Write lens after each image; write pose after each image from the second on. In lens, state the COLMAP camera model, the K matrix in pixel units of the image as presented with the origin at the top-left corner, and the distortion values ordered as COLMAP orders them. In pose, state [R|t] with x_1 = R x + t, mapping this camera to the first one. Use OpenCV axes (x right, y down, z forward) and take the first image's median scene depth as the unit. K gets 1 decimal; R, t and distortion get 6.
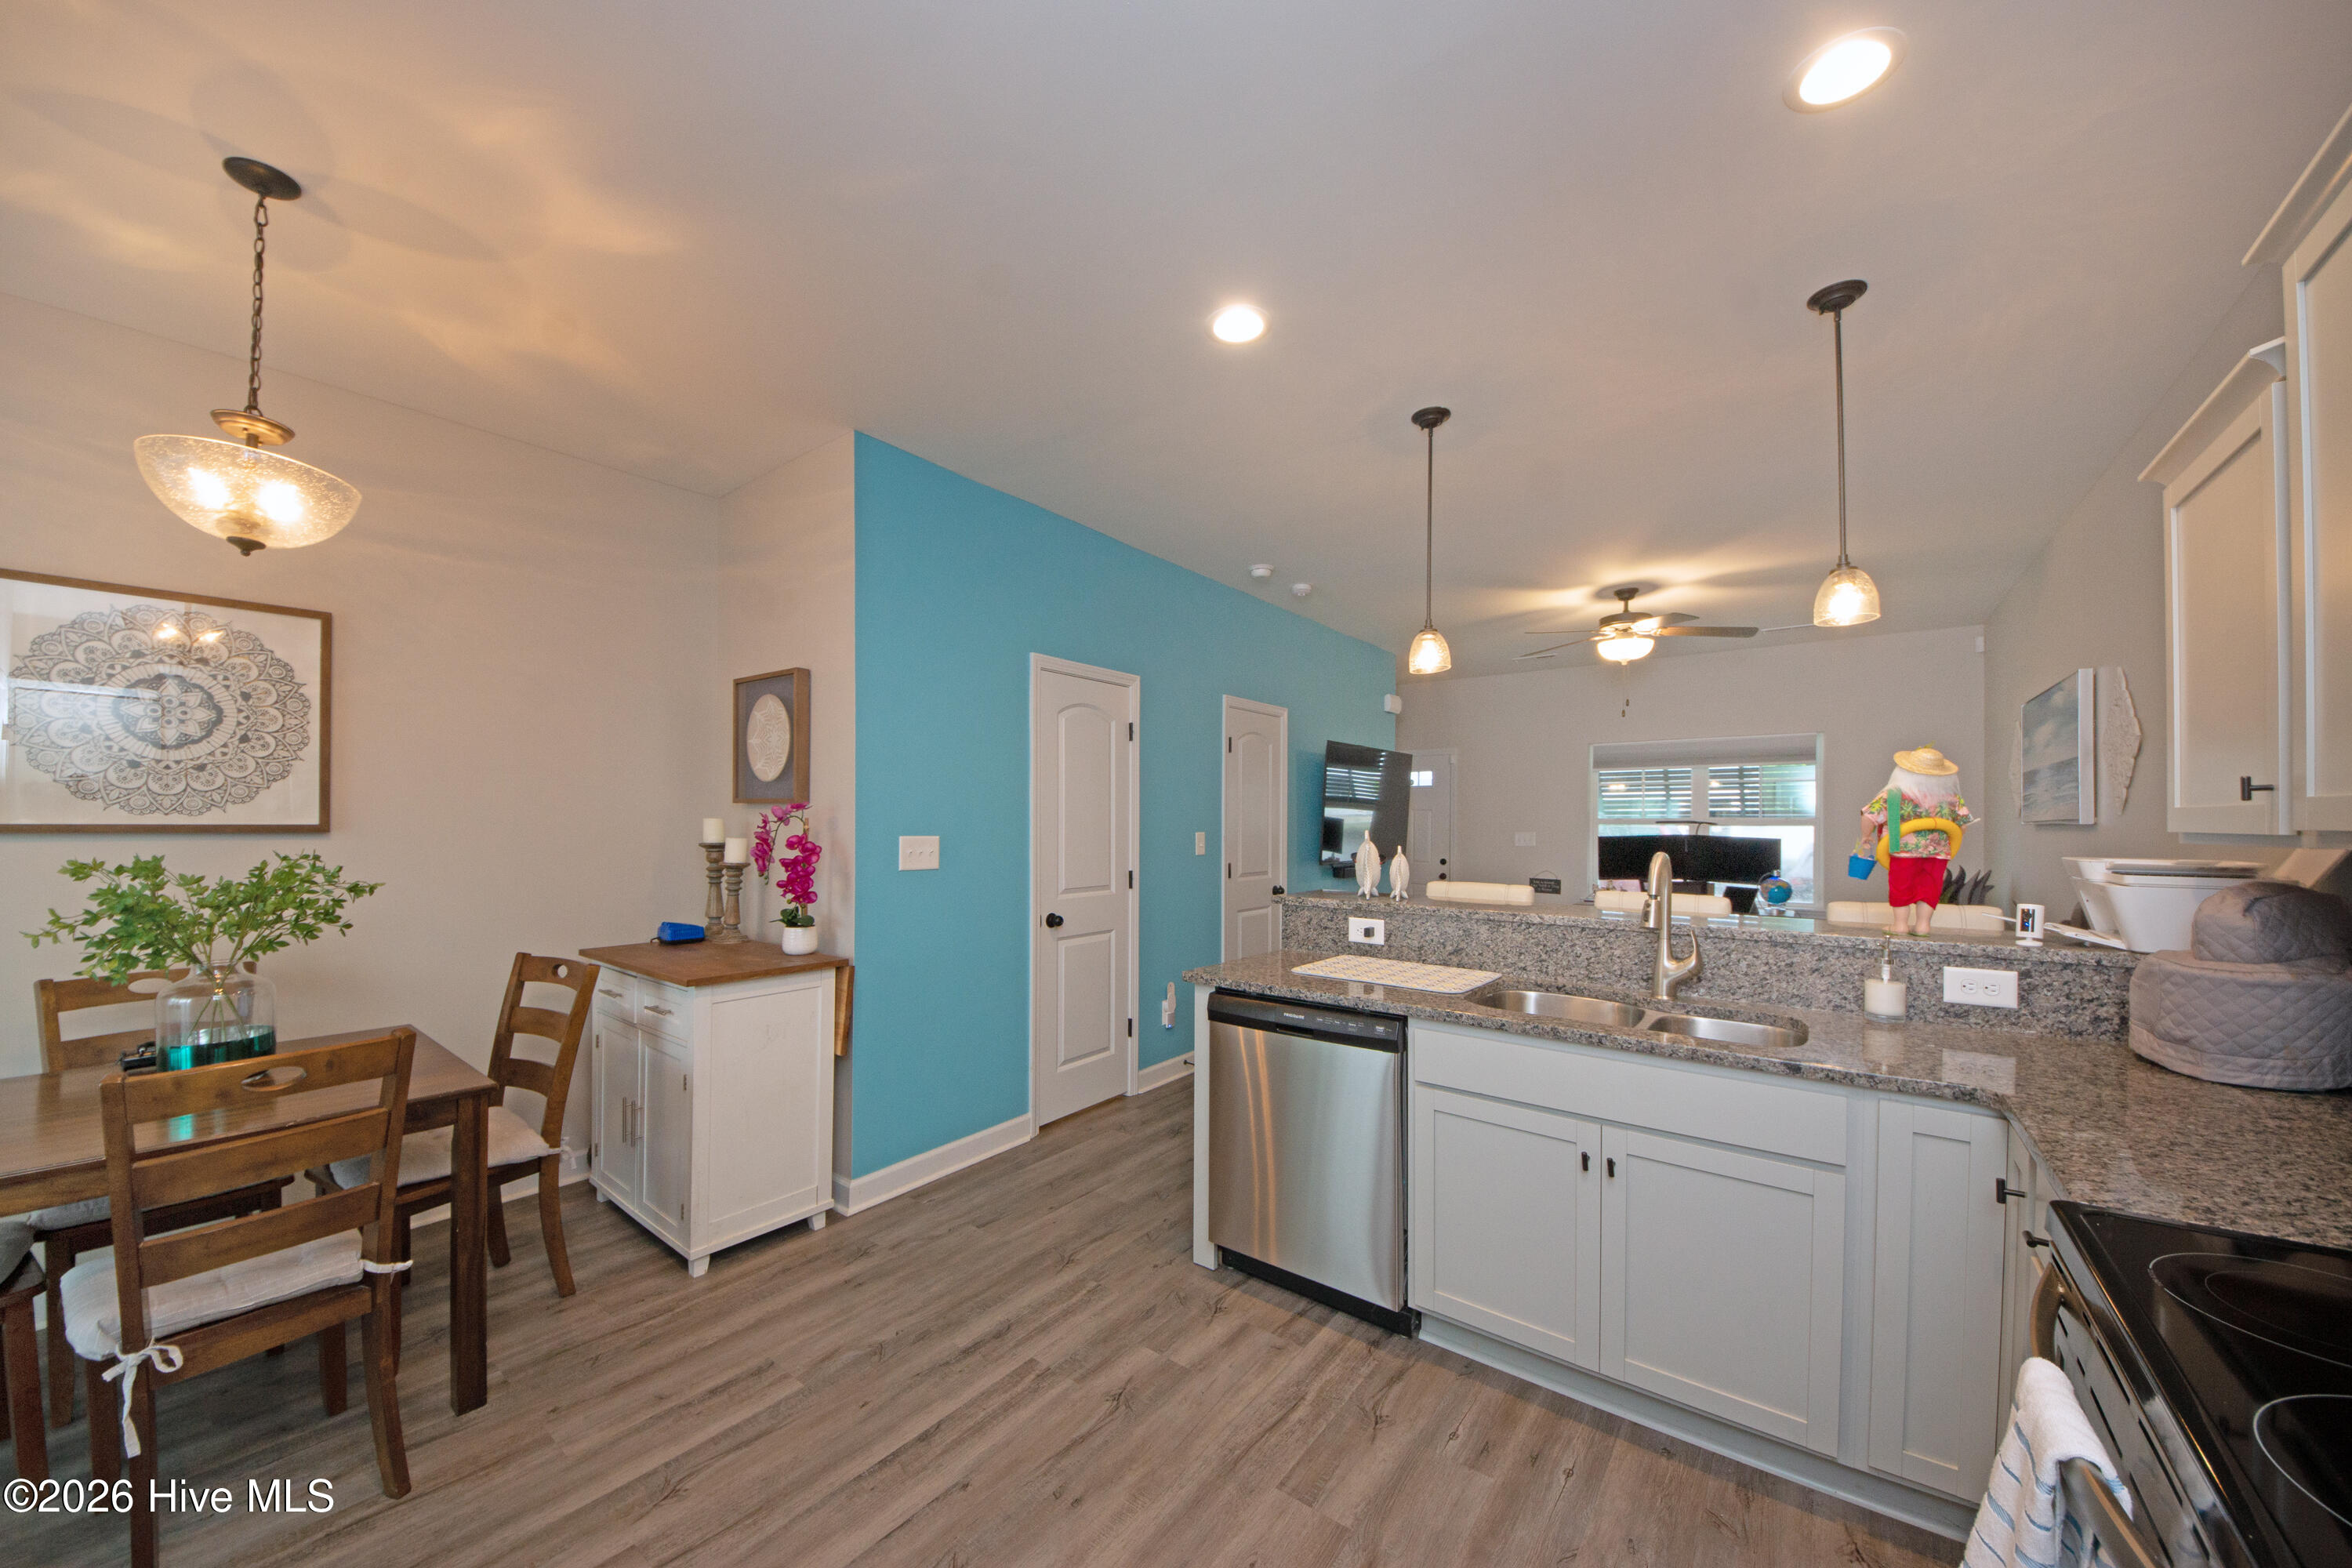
lens RADIAL K [[831.1, 0, 1167.4], [0, 831.1, 821.4], [0, 0, 1]] dist [0.037345, -0.023634]
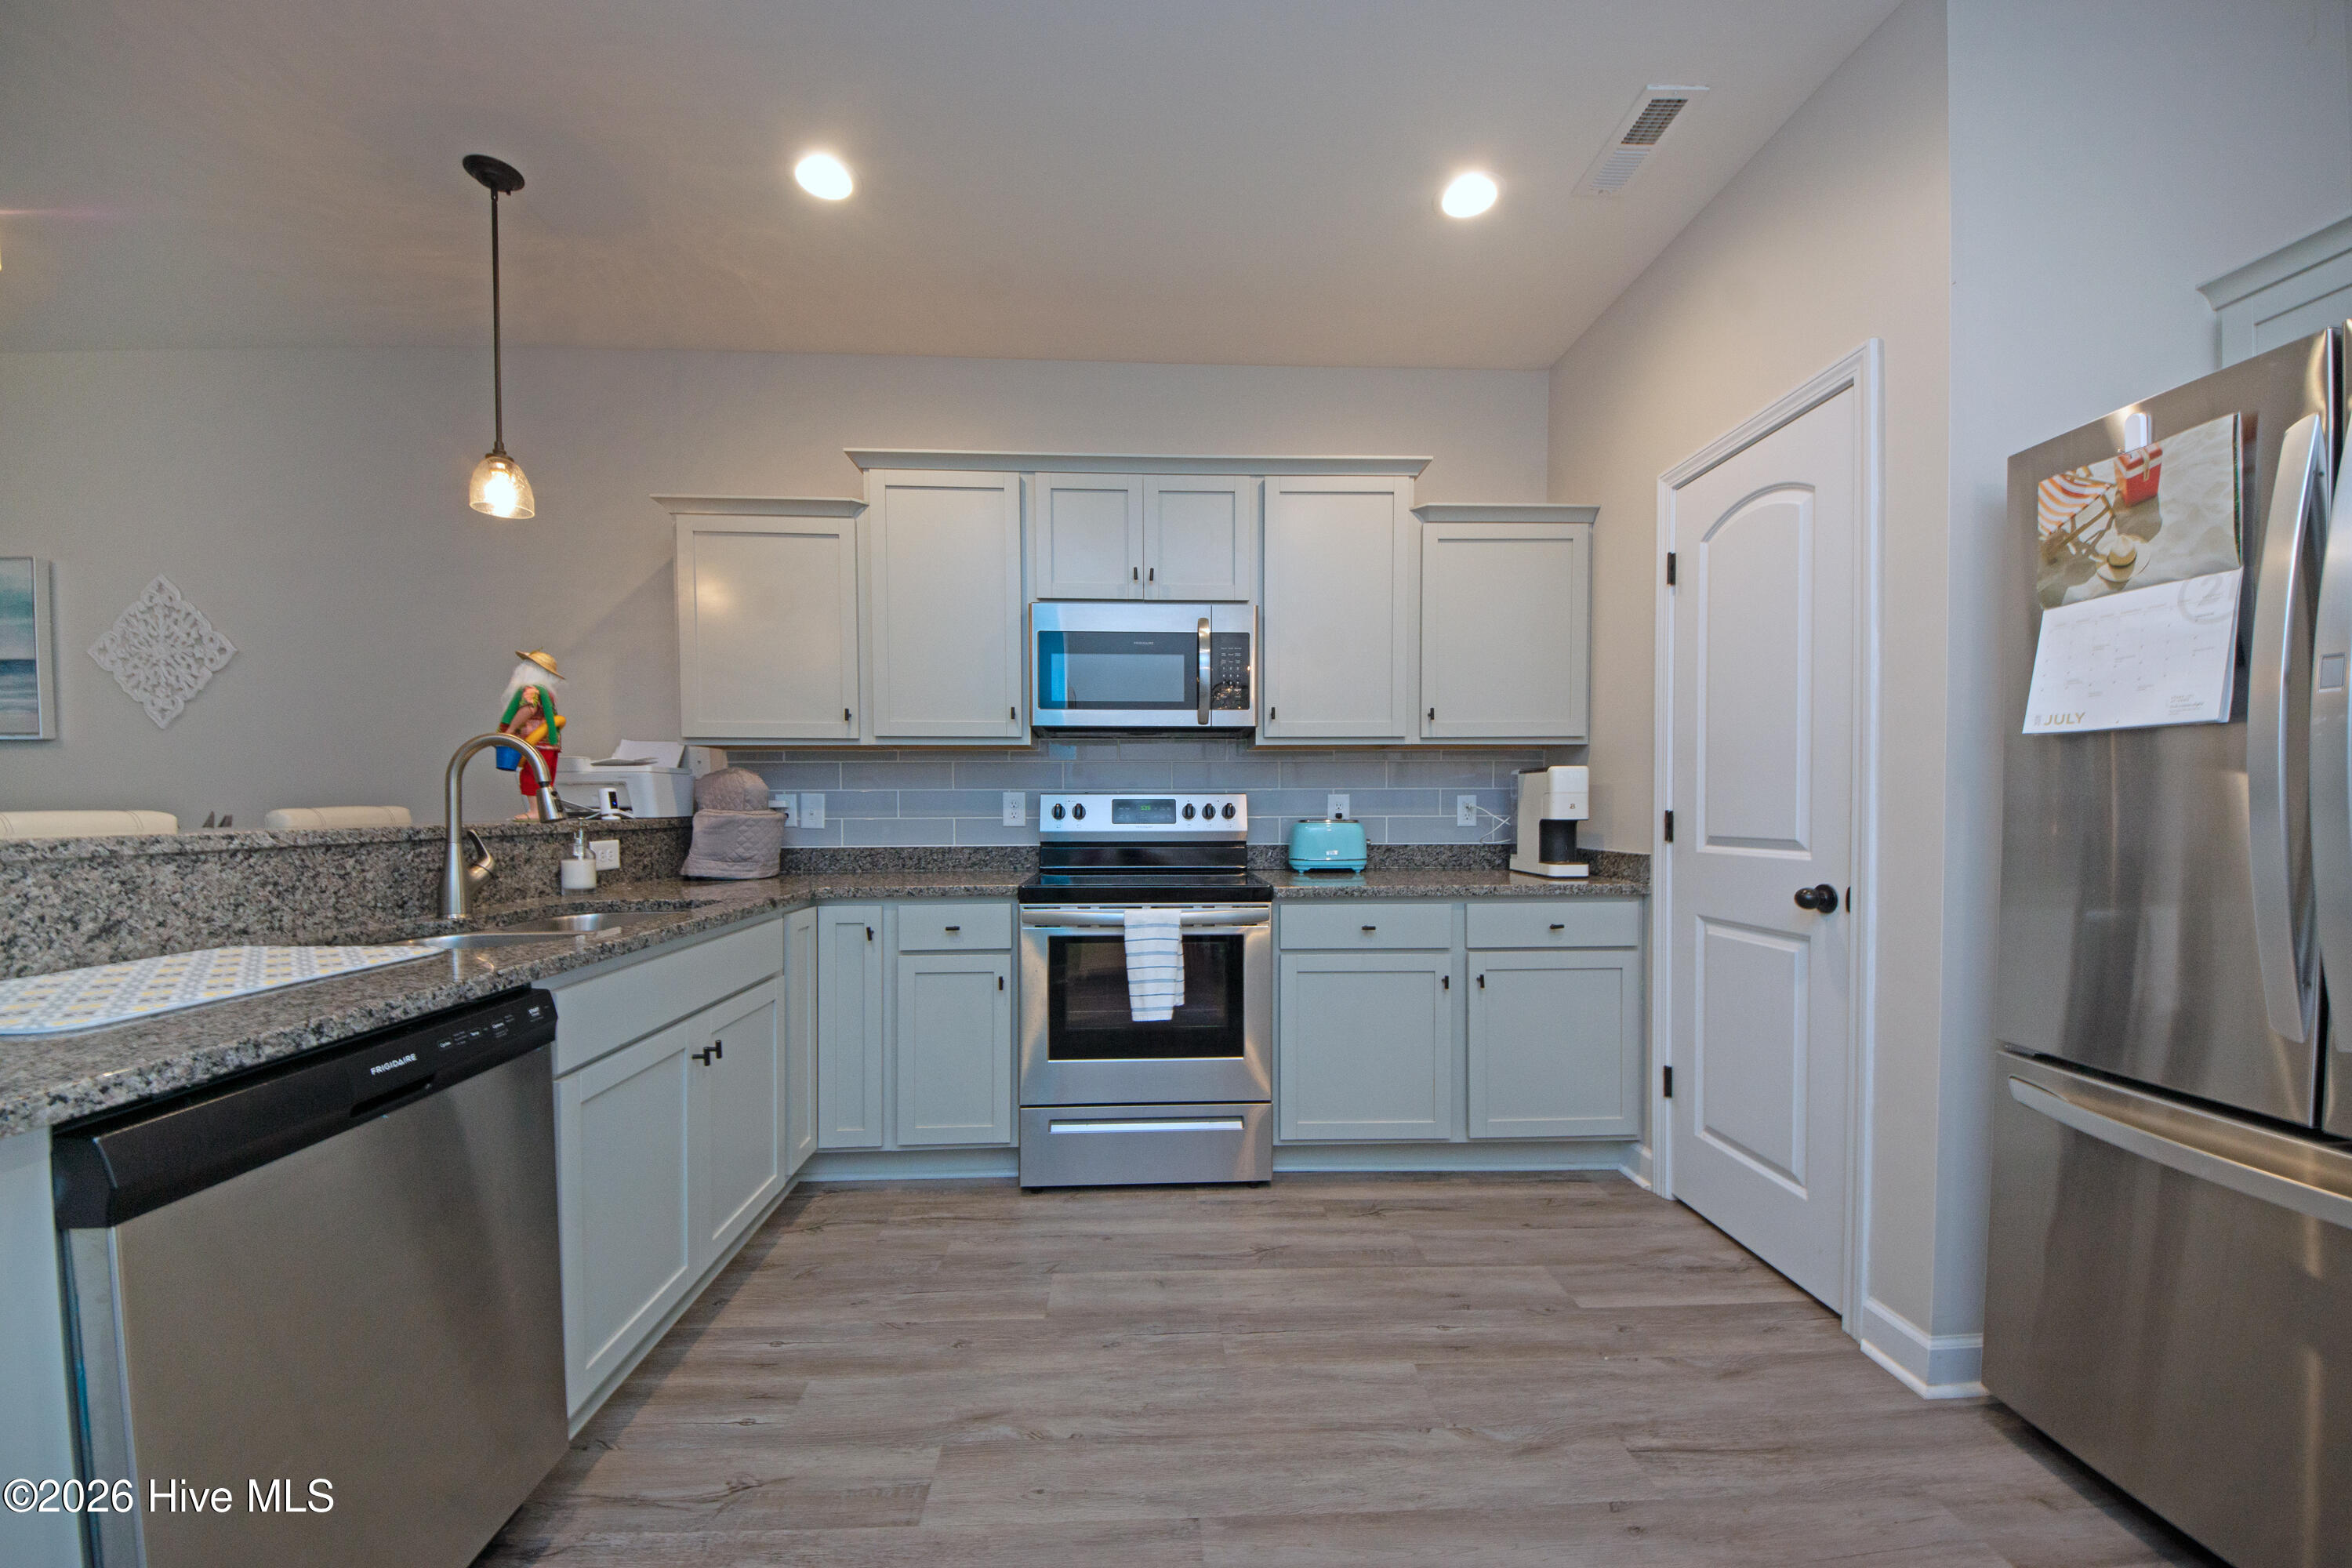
lens RADIAL K [[831.1, 0, 1167.4], [0, 831.1, 821.4], [0, 0, 1]] dist [0.037345, -0.023634]
pose [[-0.643157, -0.020966, 0.765447, -0.372452], [-0.000956, 0.999646, 0.026577, 0.081452], [-0.765733, 0.016361, -0.642950, 0.827181]]
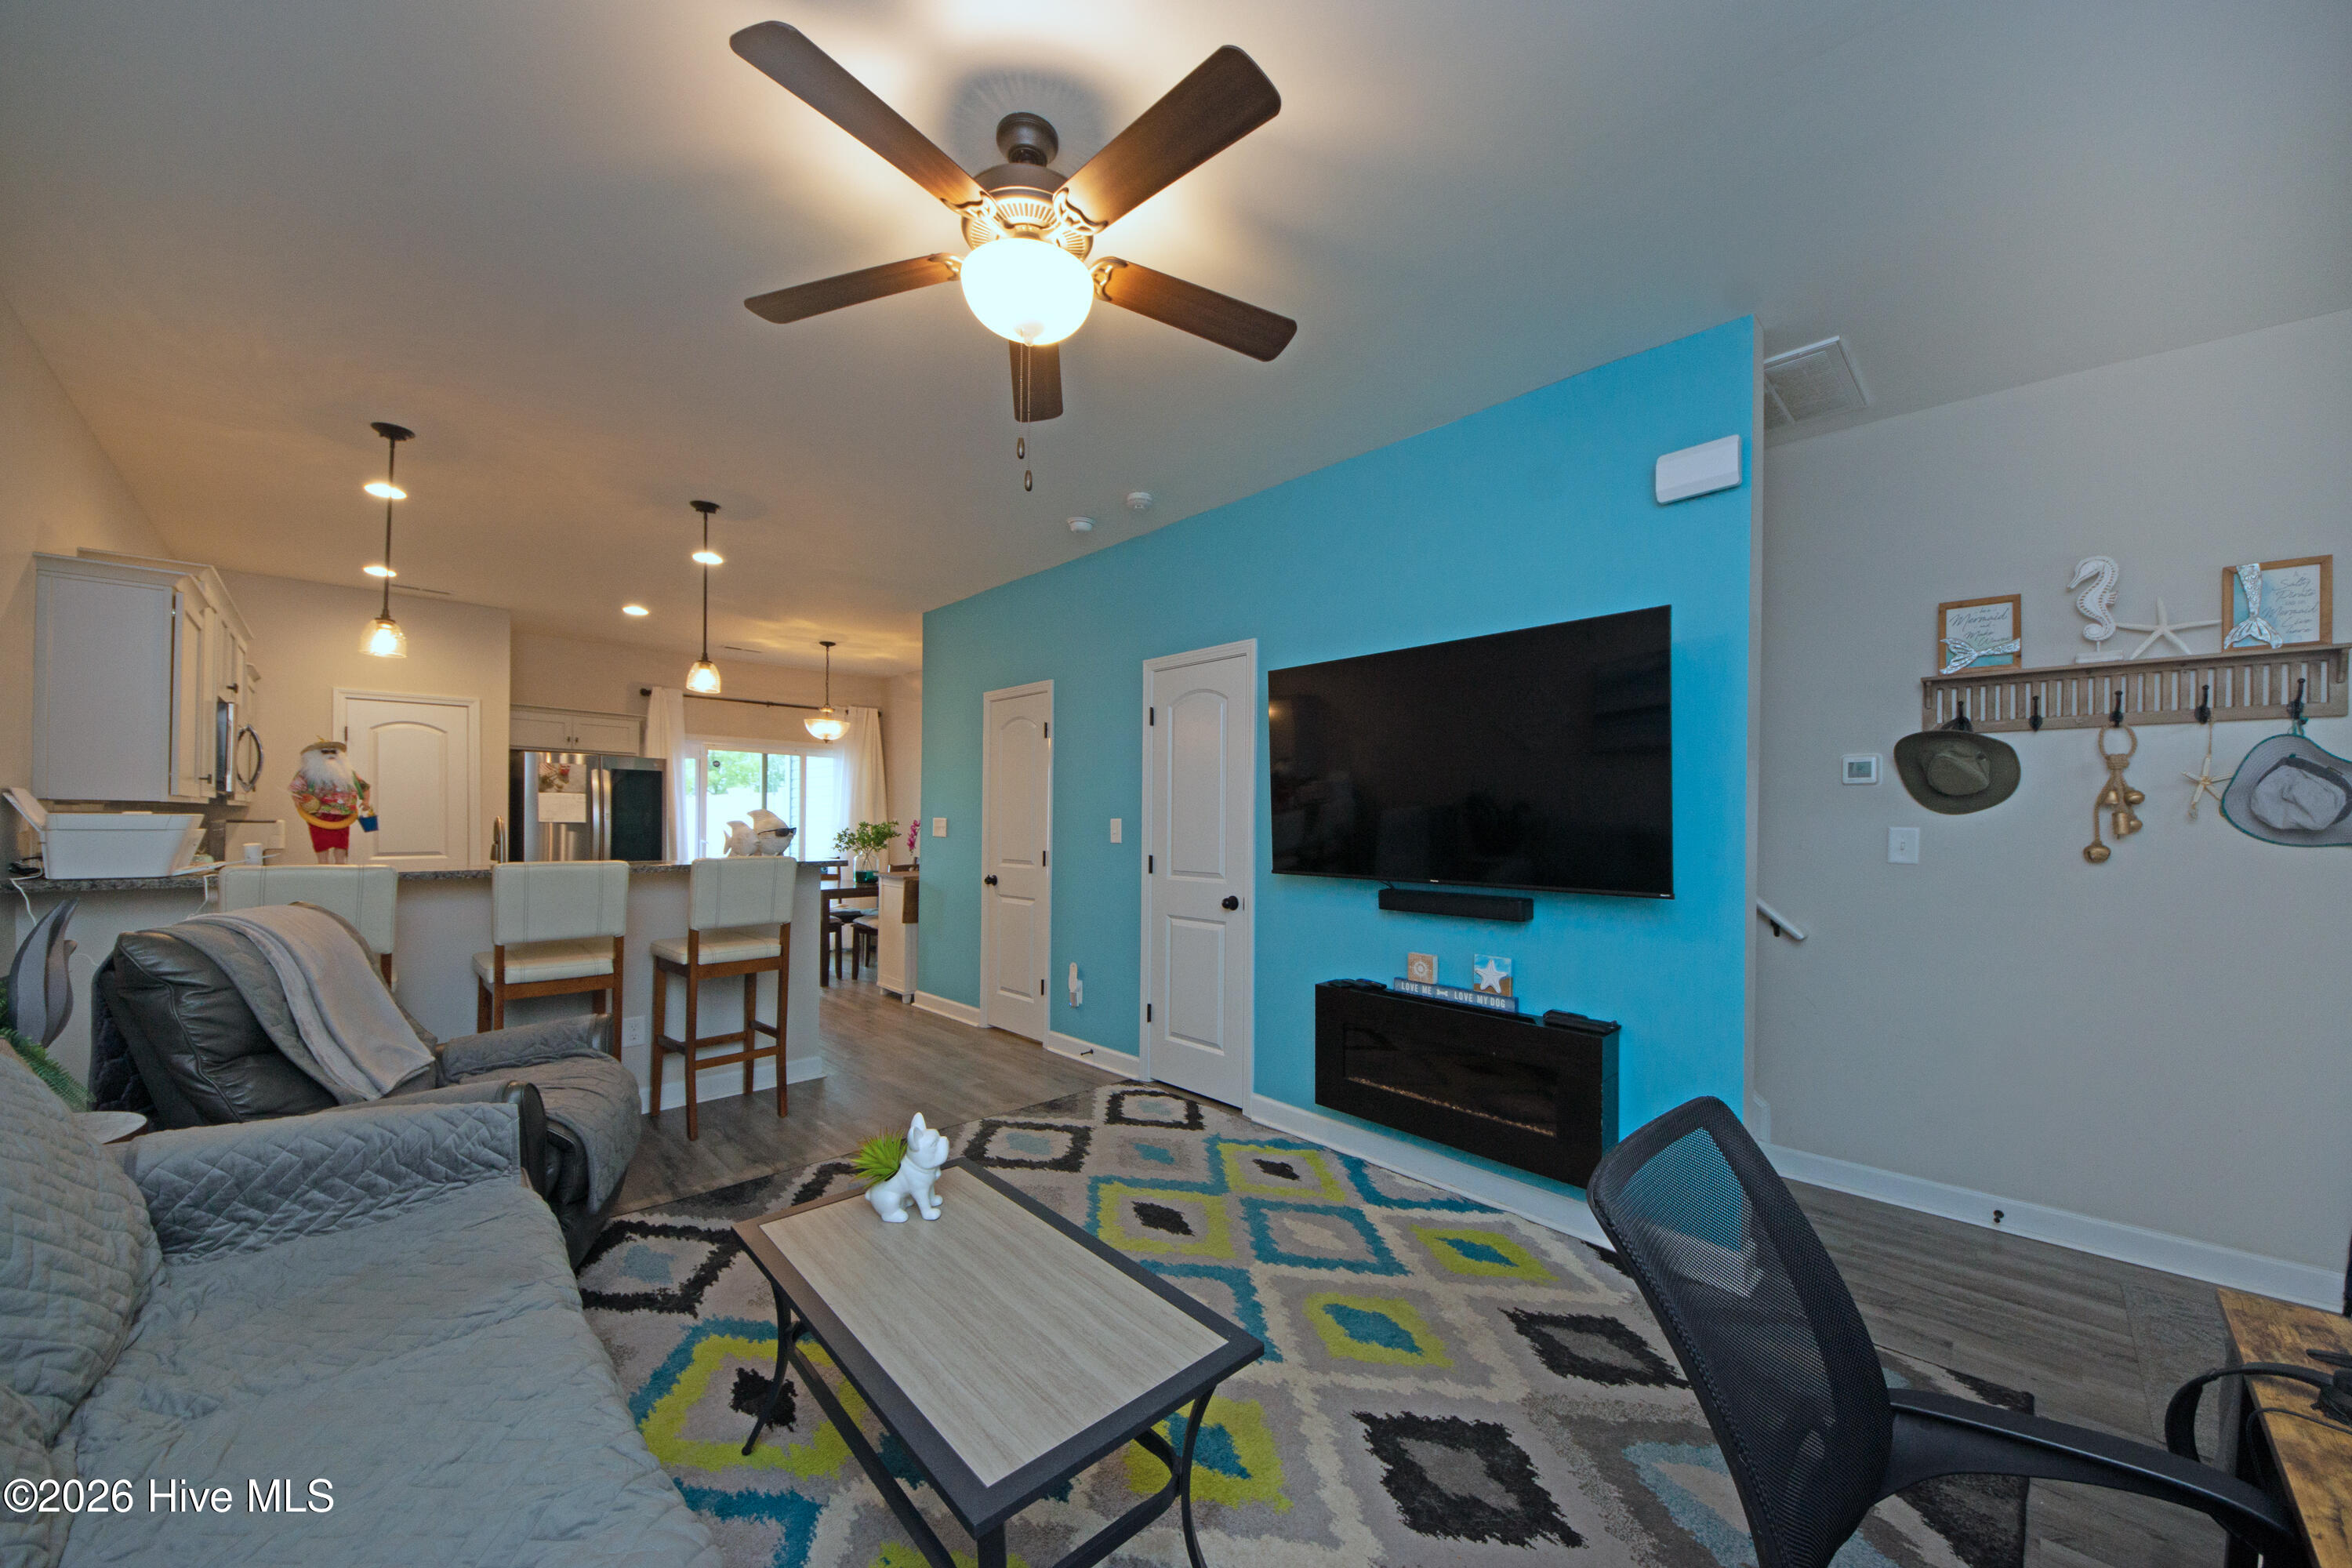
lens RADIAL K [[826.0, 0, 1166.7], [0, 826.0, 829.4], [0, 0, 1]] dist [0.042083, -0.023168]
pose [[-0.143693, 0.000951, -0.989622, 1.615446], [-0.010692, 0.999940, 0.002513, 0.037969], [0.989564, 0.010942, -0.143675, 2.017663]]
